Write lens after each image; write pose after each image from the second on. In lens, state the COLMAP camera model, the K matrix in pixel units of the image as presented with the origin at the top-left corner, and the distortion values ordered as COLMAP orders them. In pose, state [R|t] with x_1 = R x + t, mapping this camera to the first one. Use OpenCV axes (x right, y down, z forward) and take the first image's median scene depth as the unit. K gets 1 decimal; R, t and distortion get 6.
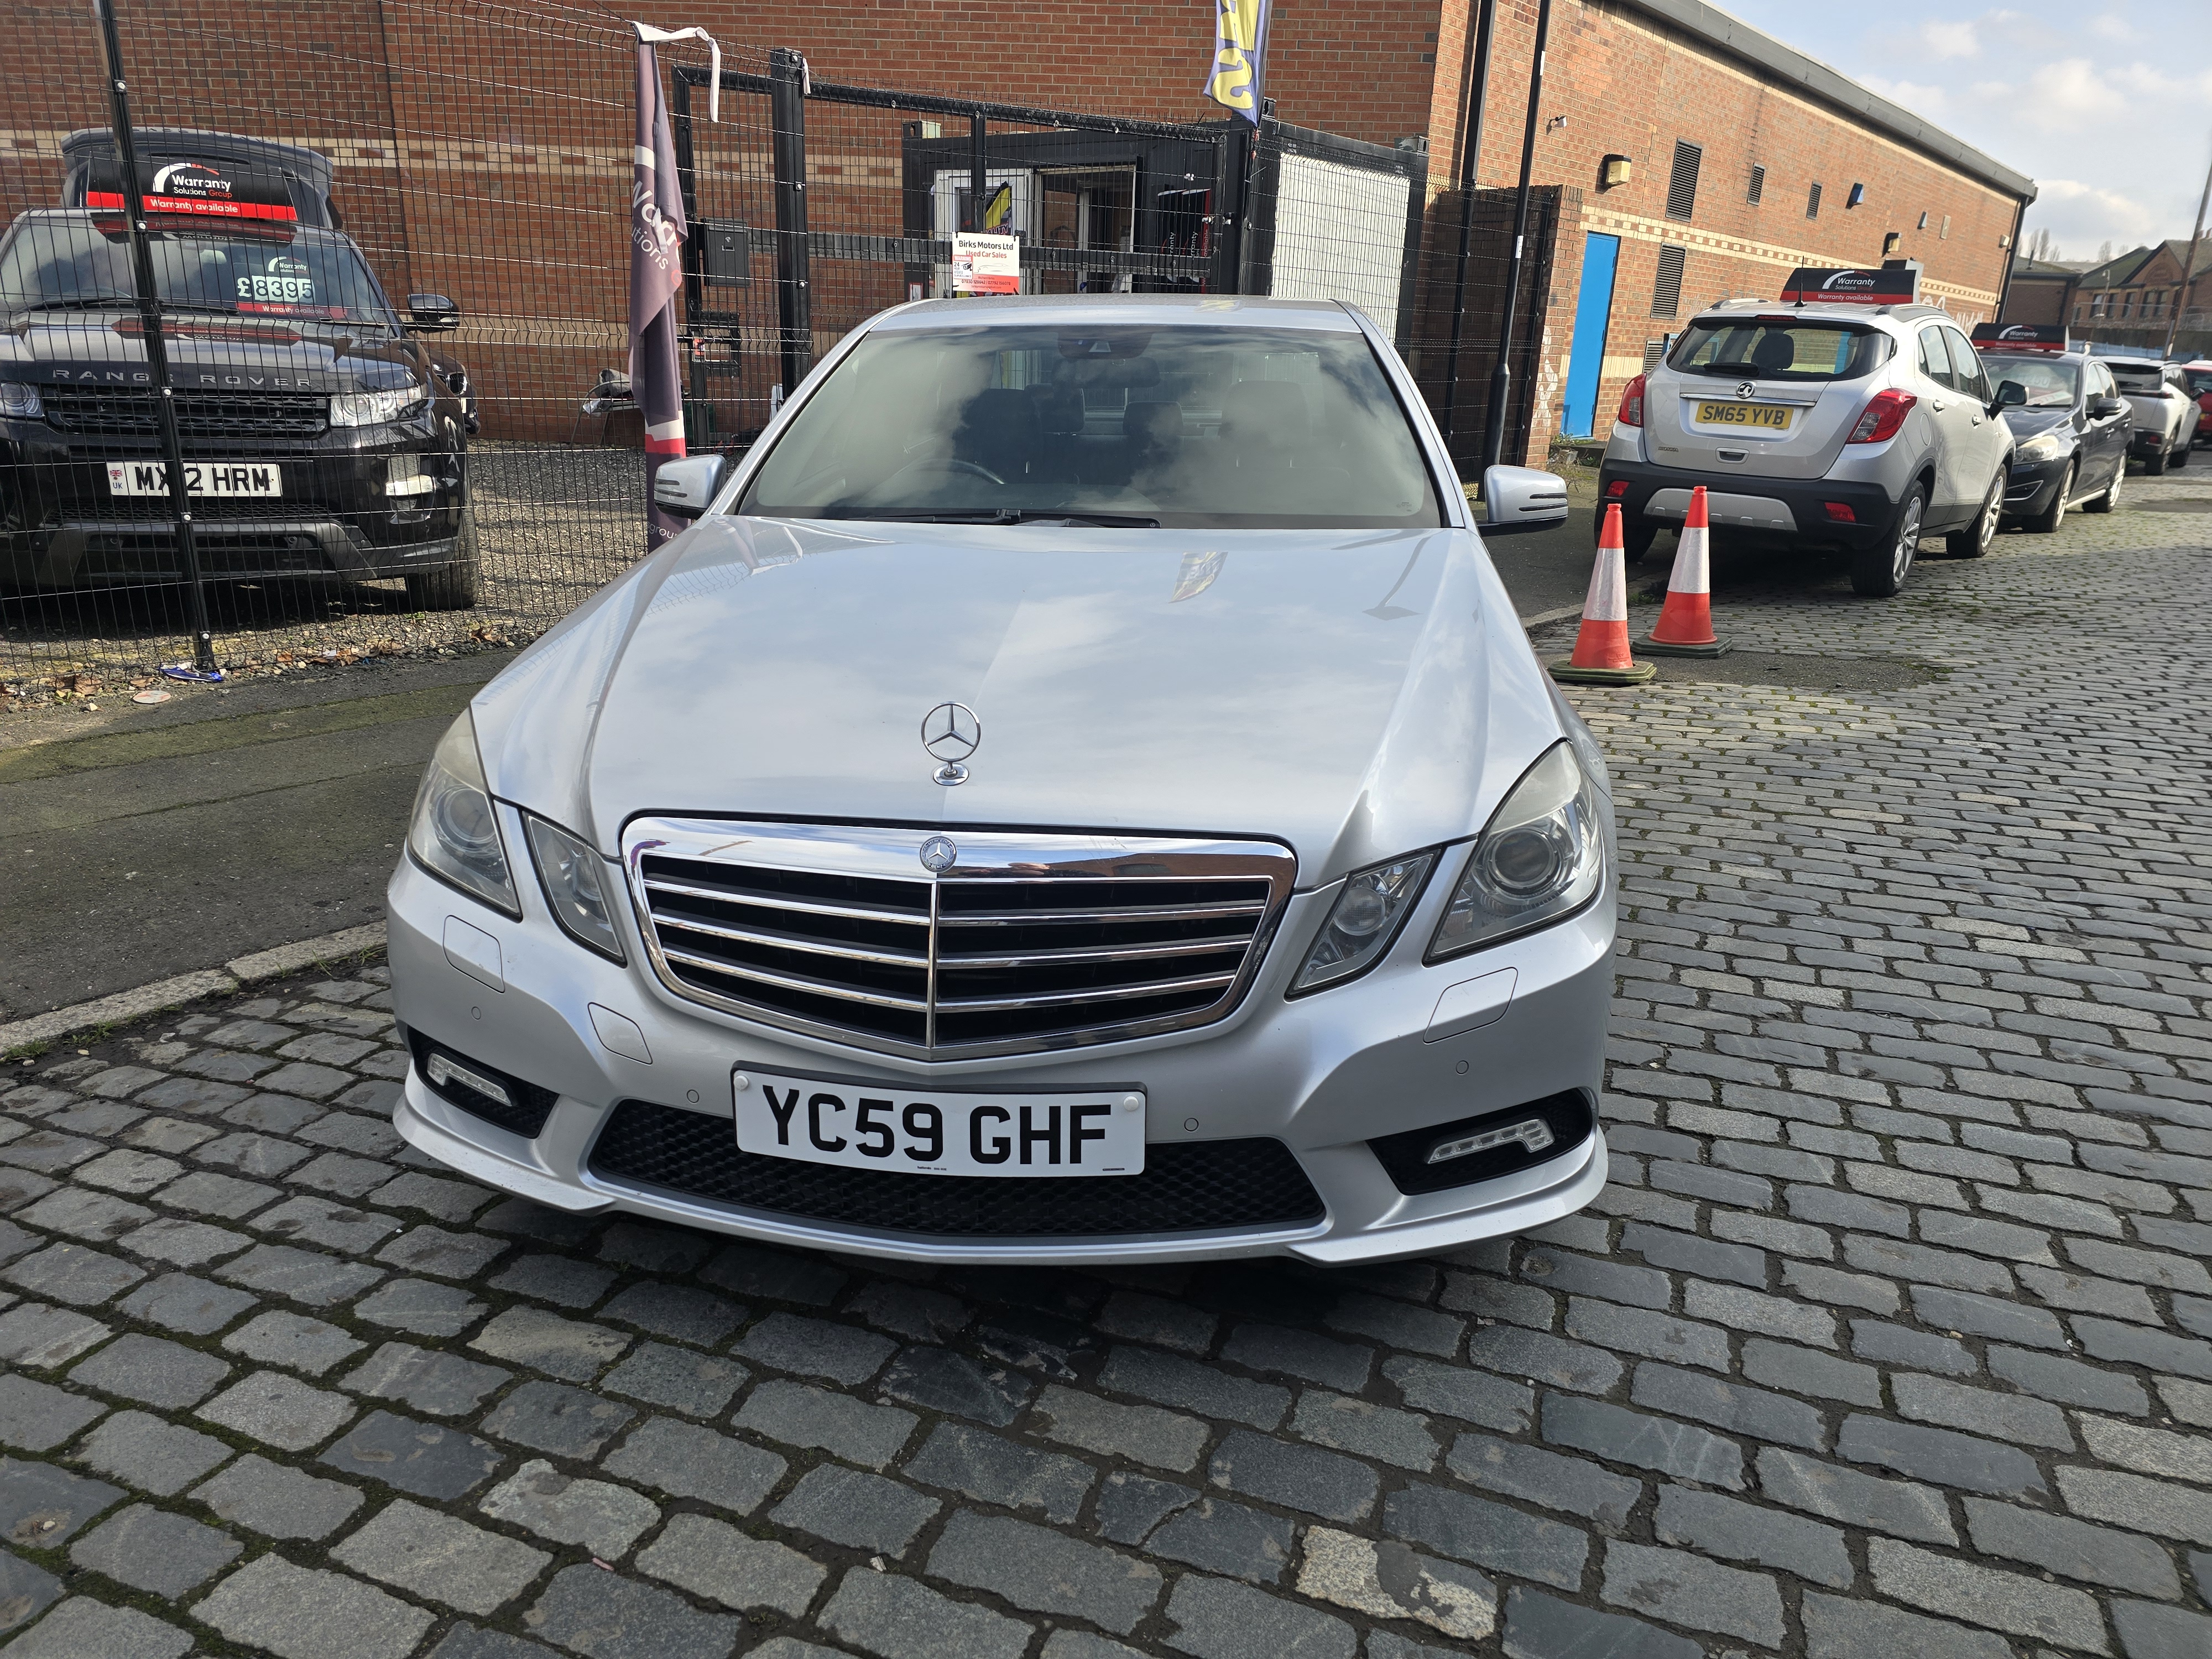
lens RADIAL K [[1490.6, 0, 1106.0], [0, 1490.6, 829.5], [0, 0, 1]] dist [0.079806, -0.084039]
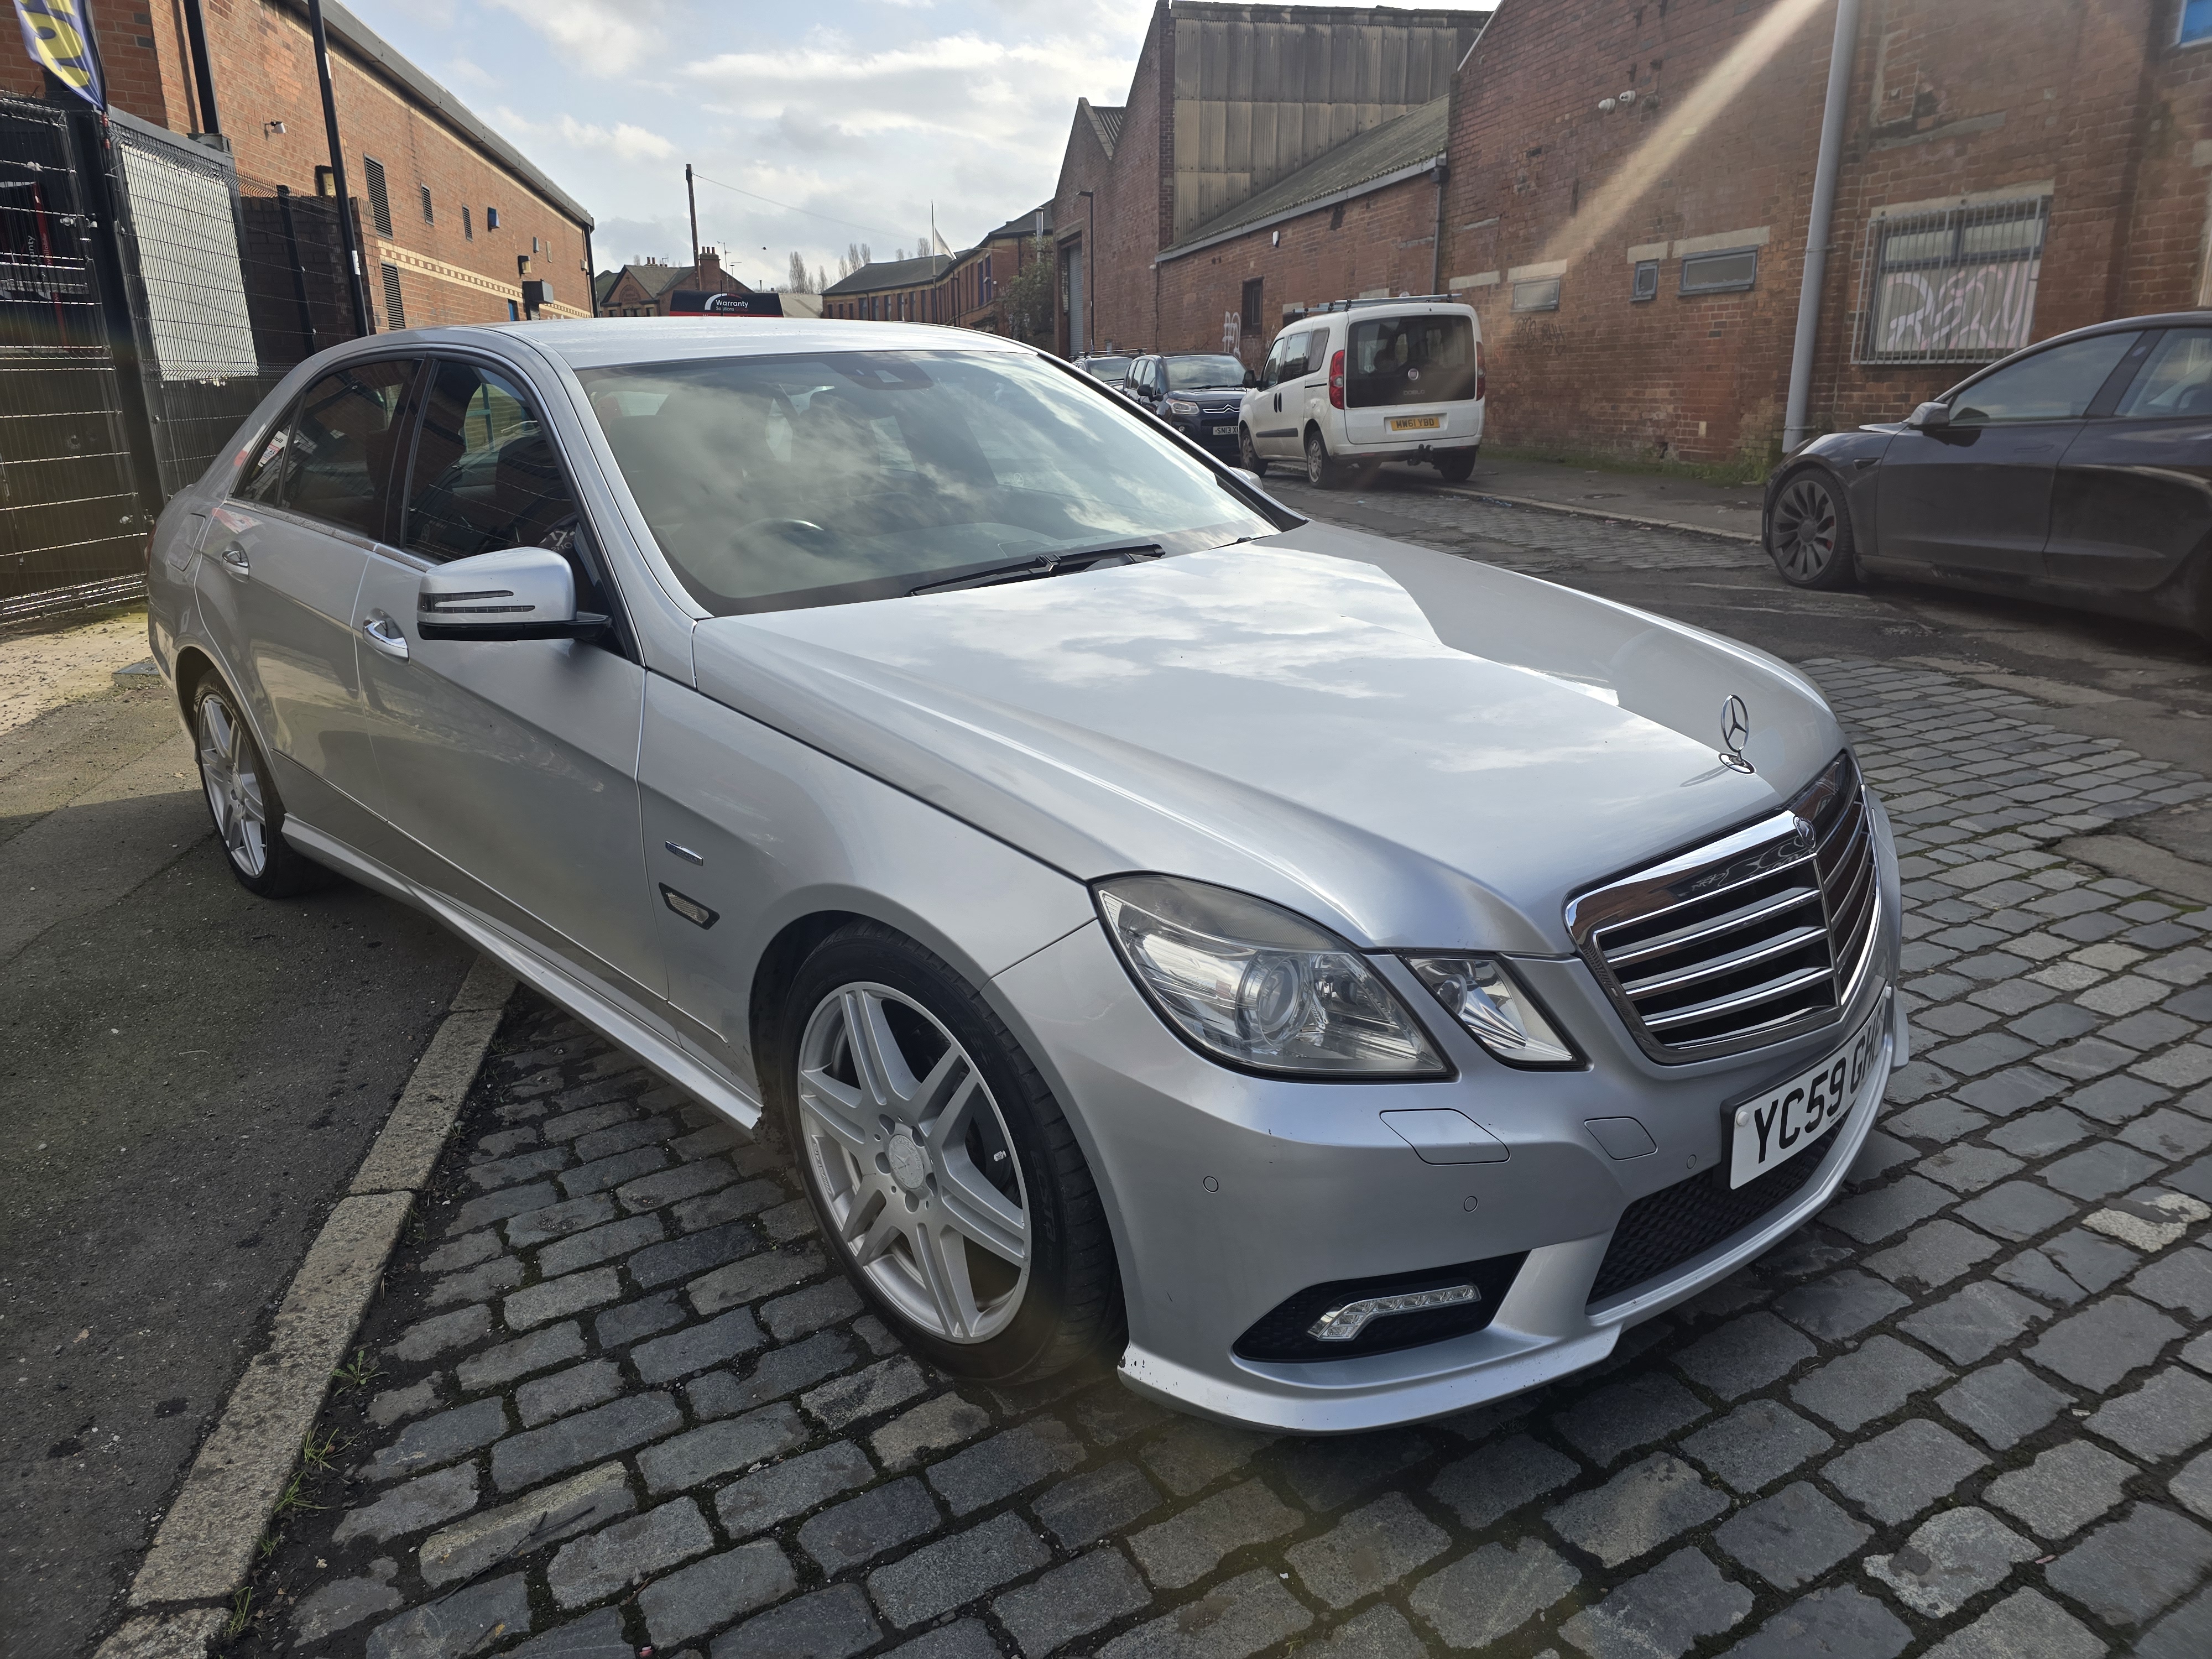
lens RADIAL K [[1485.2, 0, 1106.7], [0, 1485.2, 798.6], [0, 0, 1]] dist [0.038262, -0.034517]
pose [[0.624574, -0.250409, 0.739731, -1.151118], [0.268873, 0.958242, 0.097361, -0.232977], [-0.733222, 0.138084, 0.665822, 0.618150]]
